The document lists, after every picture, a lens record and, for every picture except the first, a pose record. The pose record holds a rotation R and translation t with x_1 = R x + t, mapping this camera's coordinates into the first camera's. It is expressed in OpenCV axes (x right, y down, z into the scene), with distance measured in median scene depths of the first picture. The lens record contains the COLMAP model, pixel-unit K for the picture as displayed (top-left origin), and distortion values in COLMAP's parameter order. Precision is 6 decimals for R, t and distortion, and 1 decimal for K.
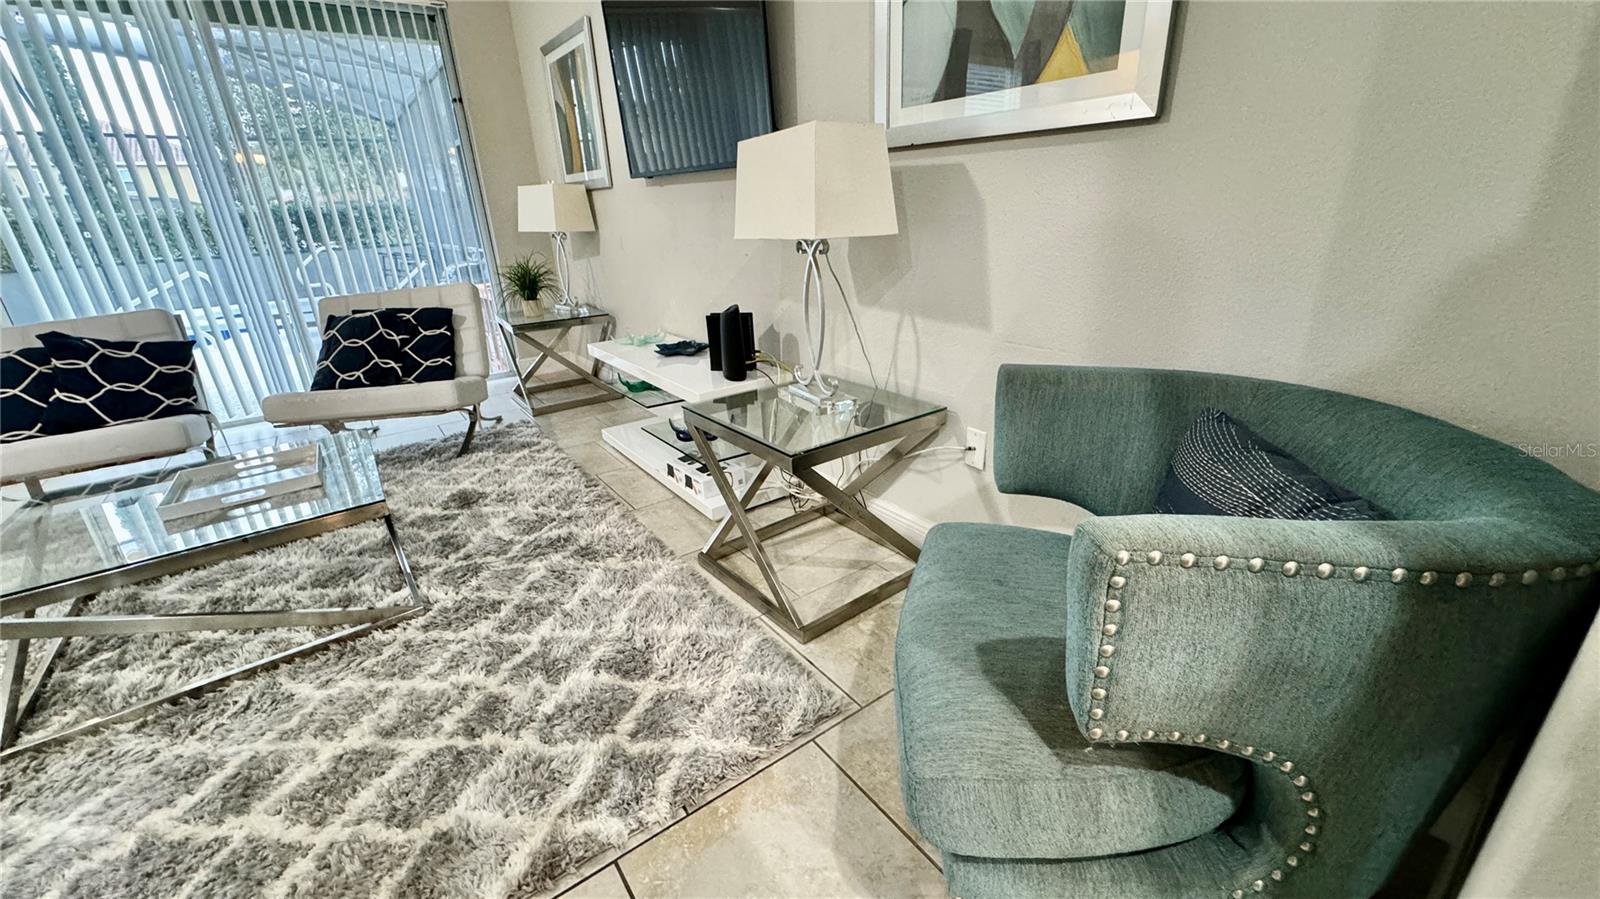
lens RADIAL K [[639.7, 0, 800.8], [0, 639.7, 445.0], [0, 0, 1]] dist [-0.002621, -0.000156]
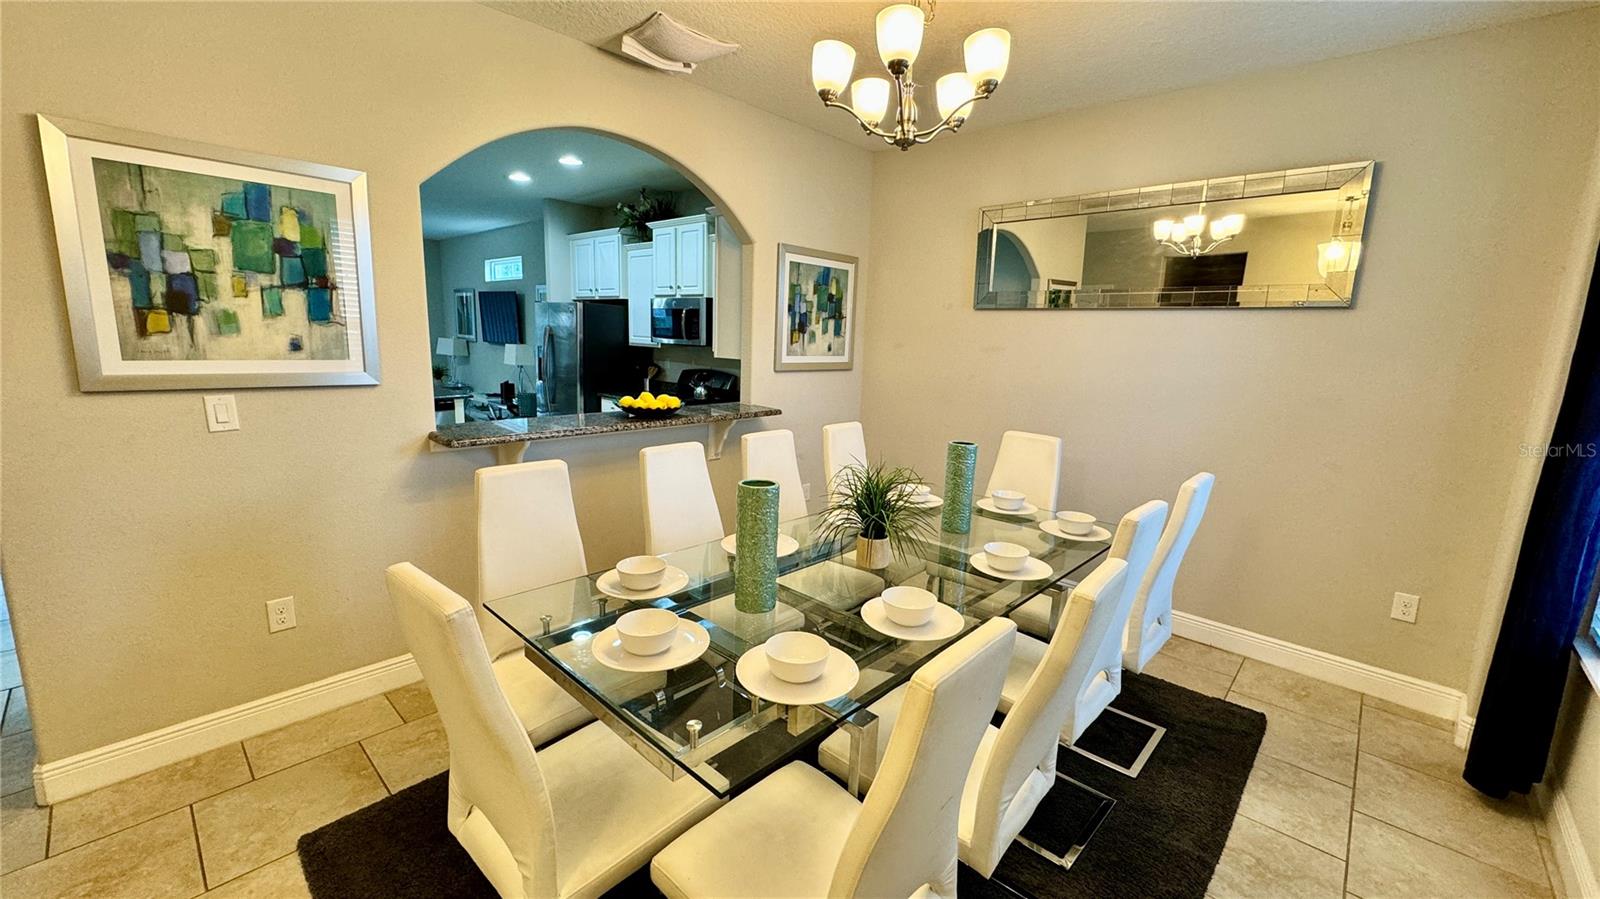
lens RADIAL K [[639.7, 0, 800.8], [0, 639.7, 445.0], [0, 0, 1]] dist [-0.002621, -0.000156]
pose [[0.982623, 0.045296, 0.180002, 0.633012], [-0.008449, 0.979676, -0.200408, 0.599152], [-0.185422, 0.195405, 0.963035, -1.918096]]
